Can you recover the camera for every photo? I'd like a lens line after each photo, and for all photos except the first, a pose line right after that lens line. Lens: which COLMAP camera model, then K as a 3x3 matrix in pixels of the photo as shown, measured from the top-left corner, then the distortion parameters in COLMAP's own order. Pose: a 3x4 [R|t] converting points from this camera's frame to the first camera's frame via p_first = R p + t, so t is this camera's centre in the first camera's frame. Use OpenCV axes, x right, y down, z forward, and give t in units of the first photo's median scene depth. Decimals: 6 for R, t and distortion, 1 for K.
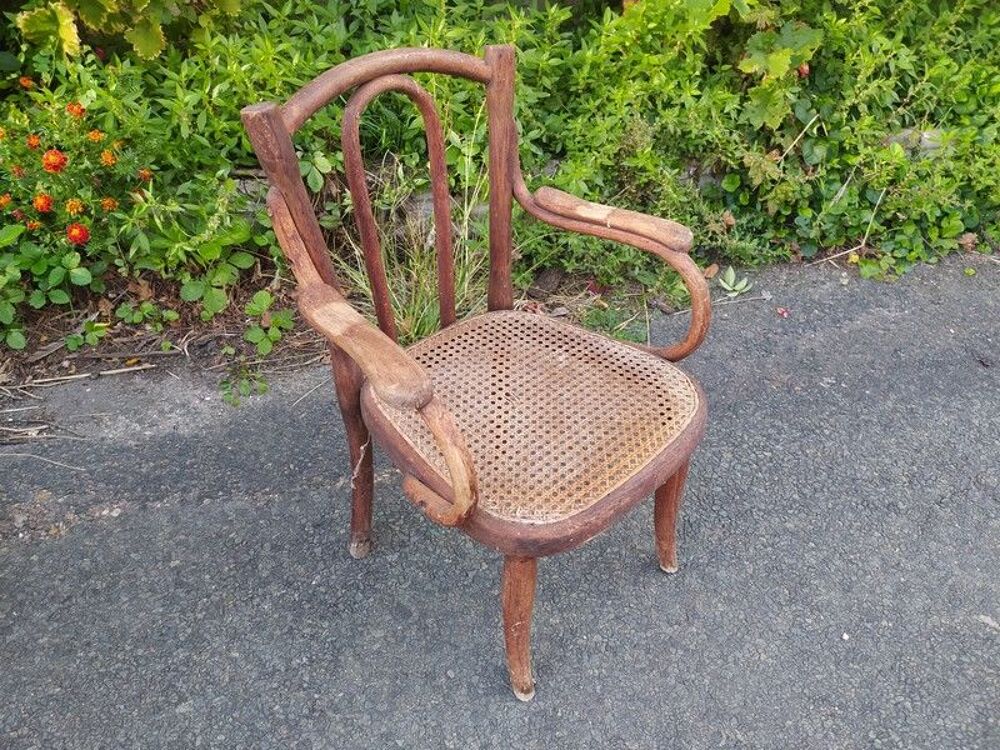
lens RADIAL K [[780.2, 0, 481.4], [0, 780.2, 369.7], [0, 0, 1]] dist [0.103547, -0.139143]
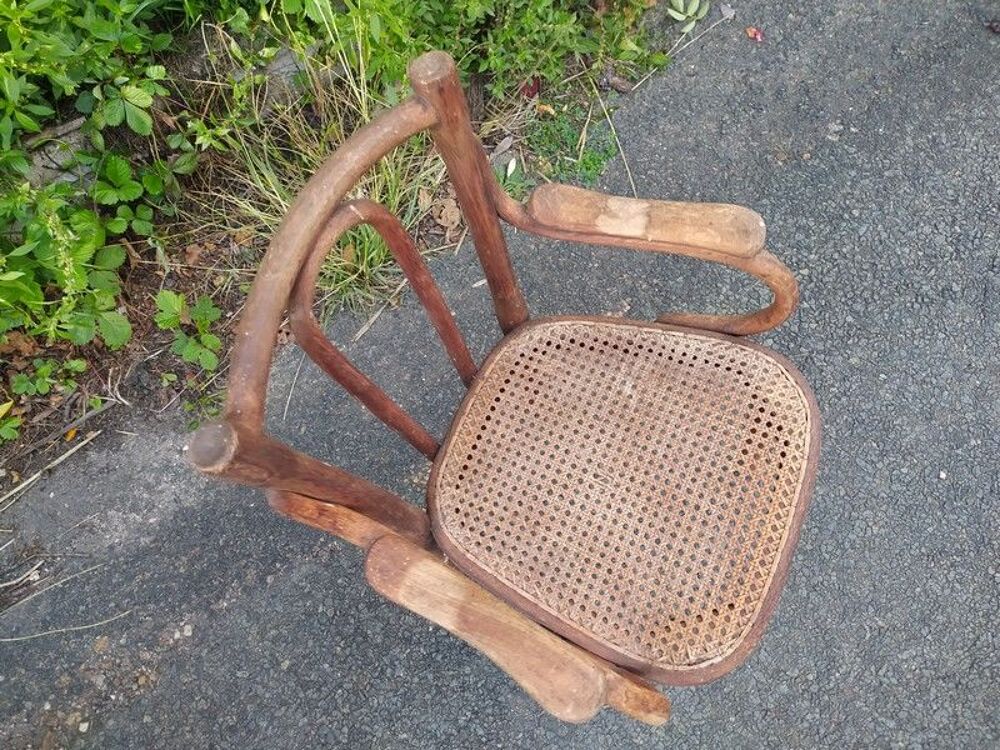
lens RADIAL K [[786.1, 0, 488.7], [0, 786.1, 393.9], [0, 0, 1]] dist [0.095070, -0.129942]
pose [[0.914917, -0.403481, 0.011423, -0.030333], [0.343246, 0.792598, 0.503954, -0.326080], [-0.212390, -0.457155, 0.863655, 0.203373]]
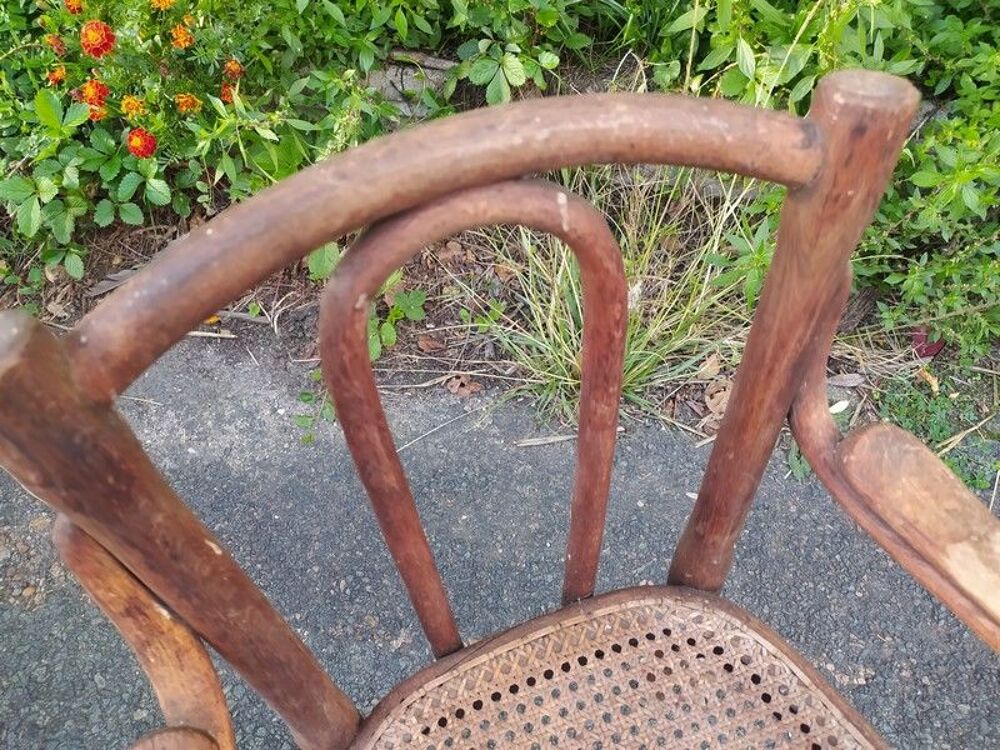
lens RADIAL K [[780.2, 0, 481.4], [0, 780.2, 369.7], [0, 0, 1]] dist [0.103547, -0.139143]
pose [[0.929295, 0.264711, -0.257562, -0.005845], [-0.184296, 0.936689, 0.297740, -0.237953], [0.320071, -0.229220, 0.919246, 0.404084]]
